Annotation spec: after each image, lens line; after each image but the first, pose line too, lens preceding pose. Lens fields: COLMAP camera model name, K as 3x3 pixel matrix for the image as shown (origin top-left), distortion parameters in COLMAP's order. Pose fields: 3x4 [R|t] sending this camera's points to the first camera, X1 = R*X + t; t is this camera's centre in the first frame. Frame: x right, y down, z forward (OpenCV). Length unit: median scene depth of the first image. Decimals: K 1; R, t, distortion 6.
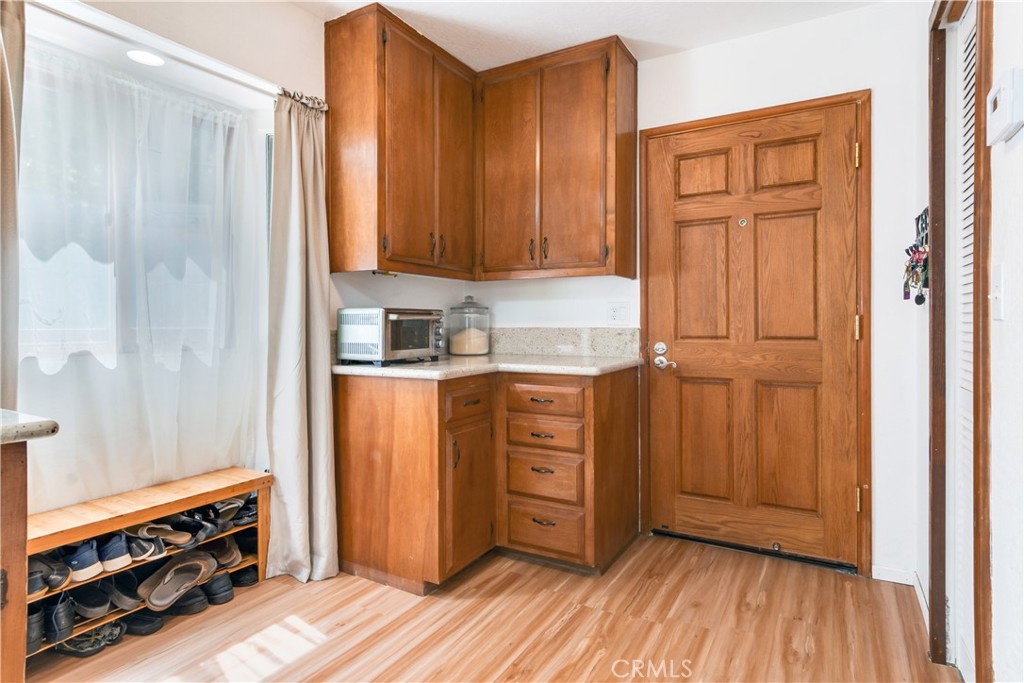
lens RADIAL K [[540.7, 0, 531.7], [0, 540.7, 323.9], [0, 0, 1]] dist [0.000966, 0.000179]
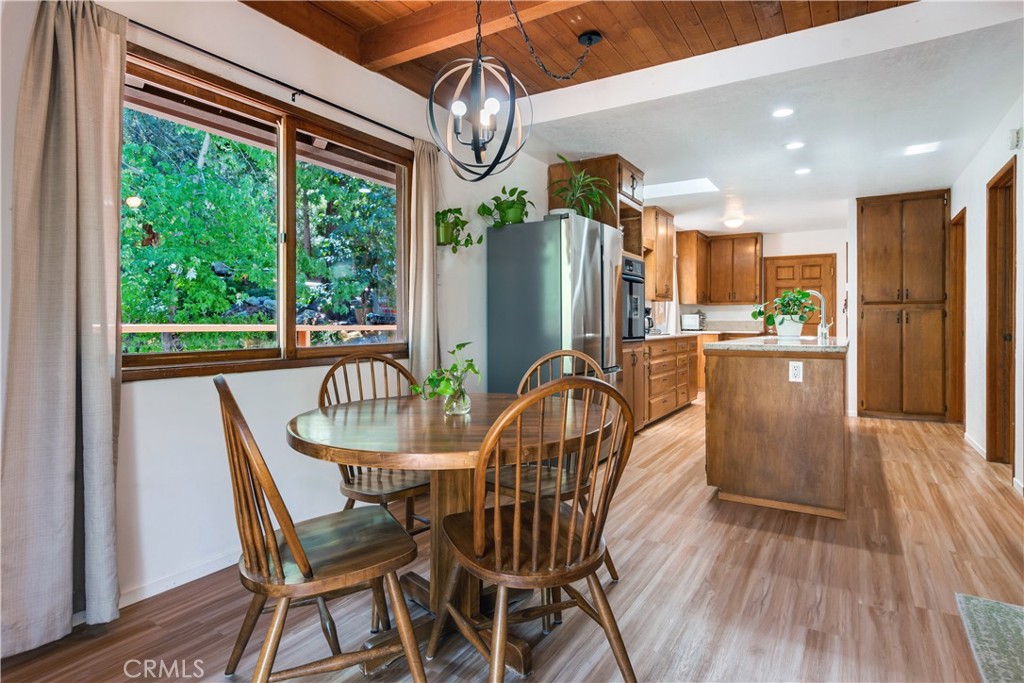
lens RADIAL K [[540.7, 0, 531.7], [0, 540.7, 323.9], [0, 0, 1]] dist [0.000966, 0.000179]
pose [[0.999689, 0.002944, -0.024771, -1.149930], [-0.002902, 0.999994, 0.001742, 0.025051], [0.024776, -0.001670, 0.999692, -2.331371]]
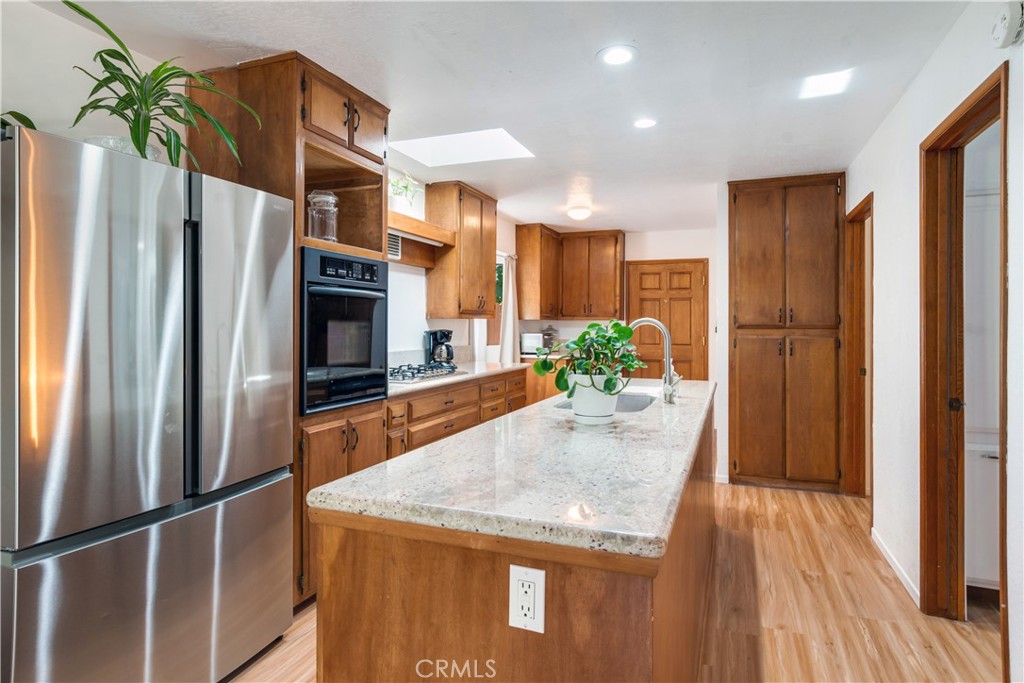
lens RADIAL K [[540.7, 0, 531.7], [0, 540.7, 323.9], [0, 0, 1]] dist [0.000966, 0.000179]
pose [[0.988390, 0.006335, 0.151809, -0.665248], [-0.006188, 0.999980, -0.001442, -0.067122], [-0.151815, 0.000486, 0.988409, -1.534184]]
